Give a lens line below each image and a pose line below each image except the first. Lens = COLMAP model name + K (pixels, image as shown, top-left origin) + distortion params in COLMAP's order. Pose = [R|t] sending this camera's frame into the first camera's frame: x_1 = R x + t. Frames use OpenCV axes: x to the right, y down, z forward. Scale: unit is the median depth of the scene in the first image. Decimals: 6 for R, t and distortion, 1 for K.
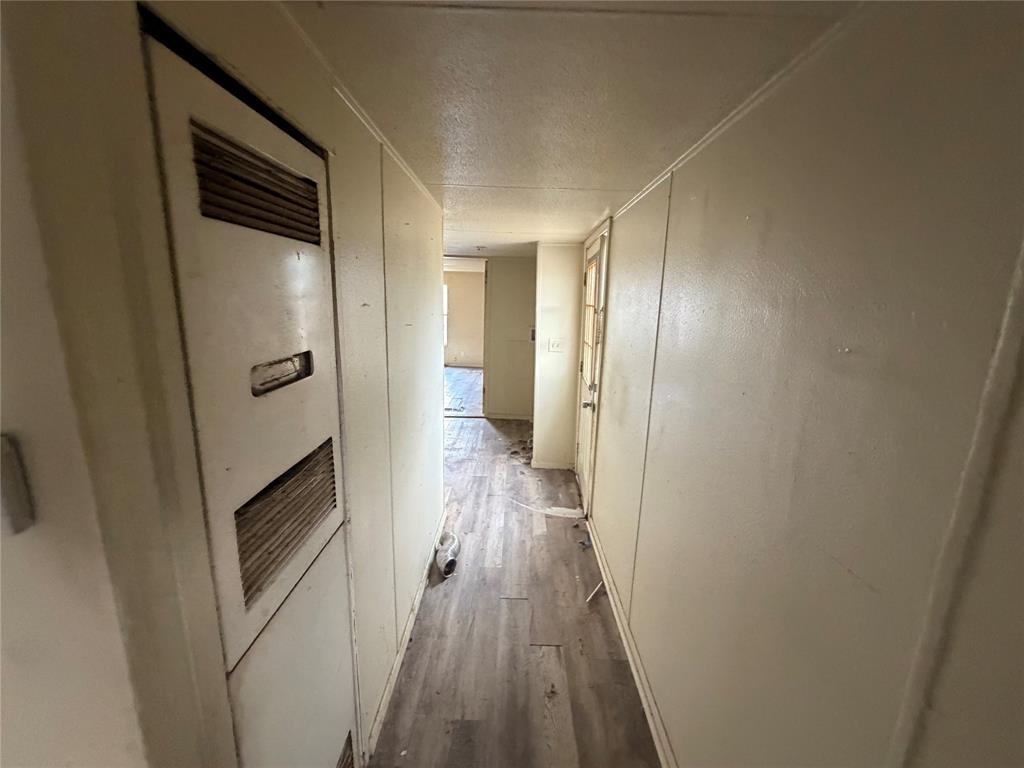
lens RADIAL K [[409.1, 0, 512.0], [0, 409.1, 384.0], [0, 0, 1]] dist [0.000141, -0.000086]
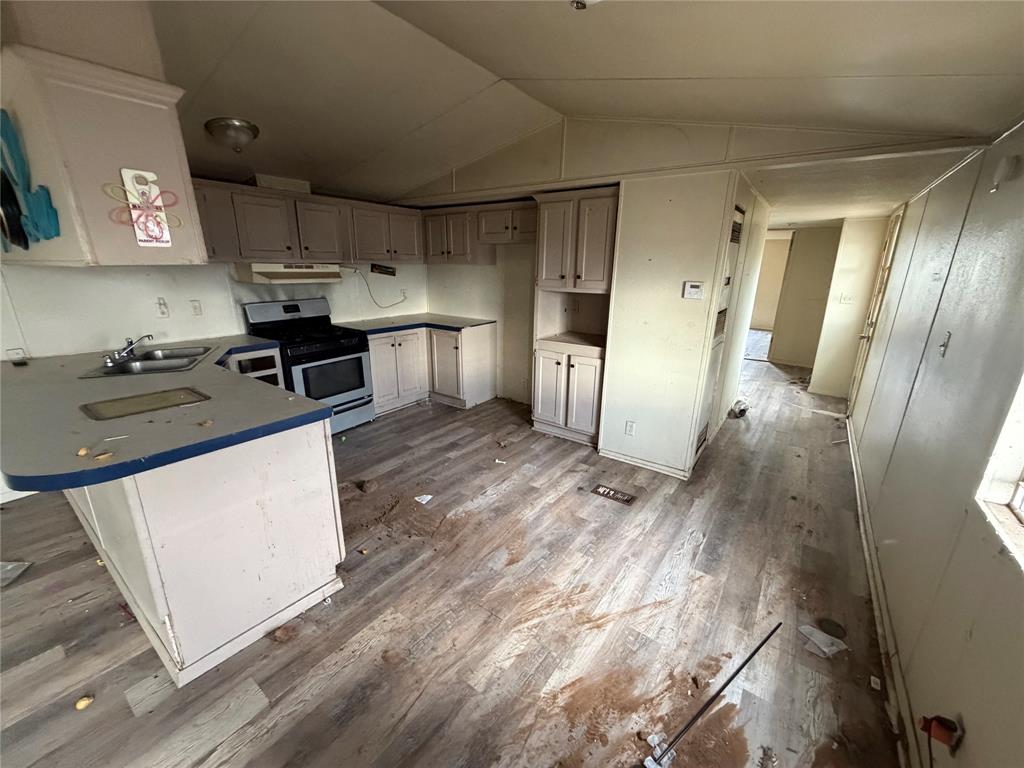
lens RADIAL K [[409.1, 0, 512.0], [0, 409.1, 384.0], [0, 0, 1]] dist [0.000141, -0.000086]
pose [[0.811860, 0.153095, -0.563423, 0.017823], [-0.111817, 0.987917, 0.107318, 0.183003], [0.573045, -0.024127, 0.819169, -0.811700]]
